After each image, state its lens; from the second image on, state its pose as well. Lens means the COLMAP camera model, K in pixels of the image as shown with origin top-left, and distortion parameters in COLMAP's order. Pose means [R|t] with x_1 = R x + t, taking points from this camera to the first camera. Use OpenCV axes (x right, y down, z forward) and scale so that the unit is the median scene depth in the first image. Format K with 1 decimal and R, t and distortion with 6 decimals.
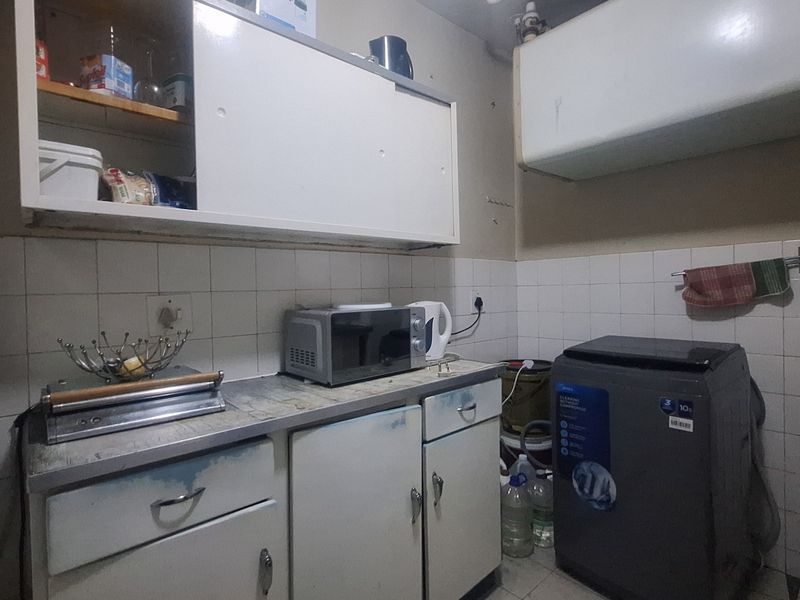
lens RADIAL K [[421.4, 0, 400.1], [0, 421.4, 294.8], [0, 0, 1]] dist [-0.001297, 0.000955]
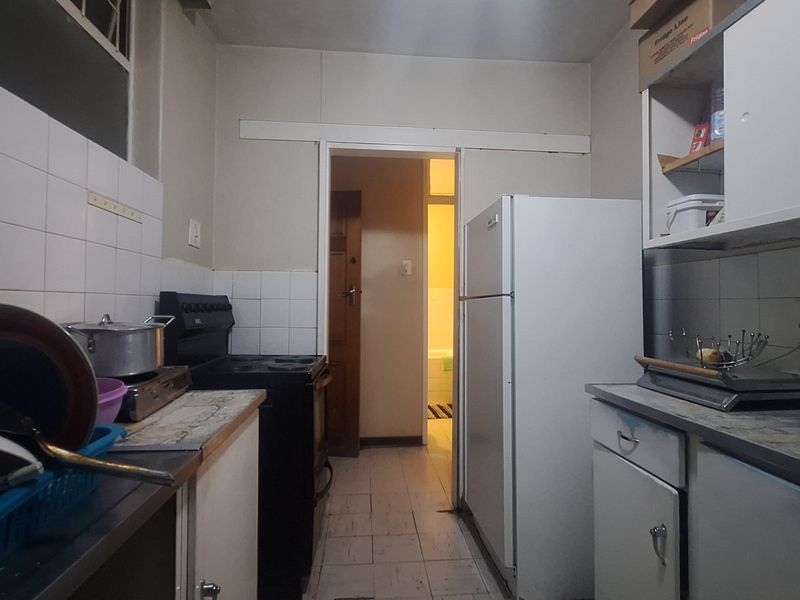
lens RADIAL K [[421.4, 0, 400.1], [0, 421.4, 294.8], [0, 0, 1]] dist [-0.001297, 0.000955]
pose [[-0.595300, -0.002930, -0.803498, 0.592090], [-0.003603, 0.999993, -0.000977, -0.005676], [0.803495, 0.002313, -0.595307, 0.646116]]
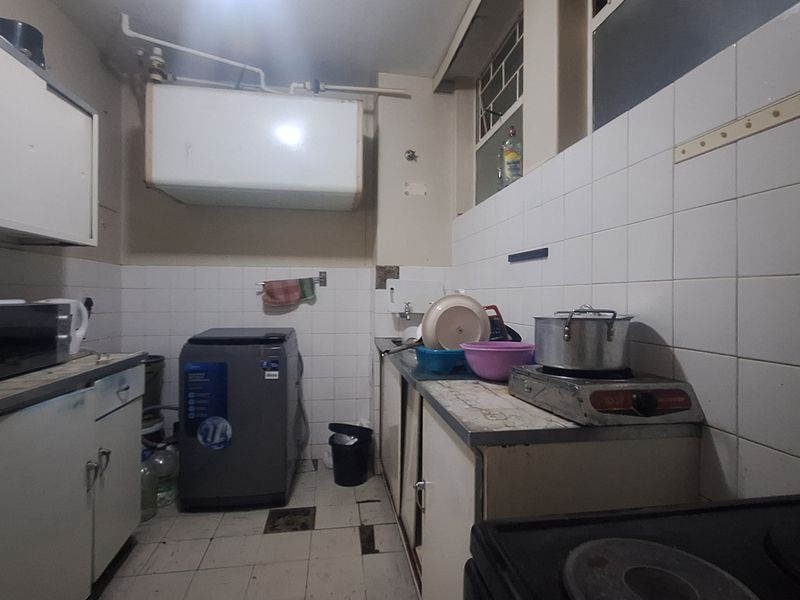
lens RADIAL K [[421.4, 0, 400.1], [0, 421.4, 294.8], [0, 0, 1]] dist [-0.001297, 0.000955]
pose [[0.537469, 0.025614, 0.842895, -0.384148], [-0.006353, 0.999633, -0.026325, 0.030216], [-0.843260, 0.008794, 0.537434, -0.254646]]
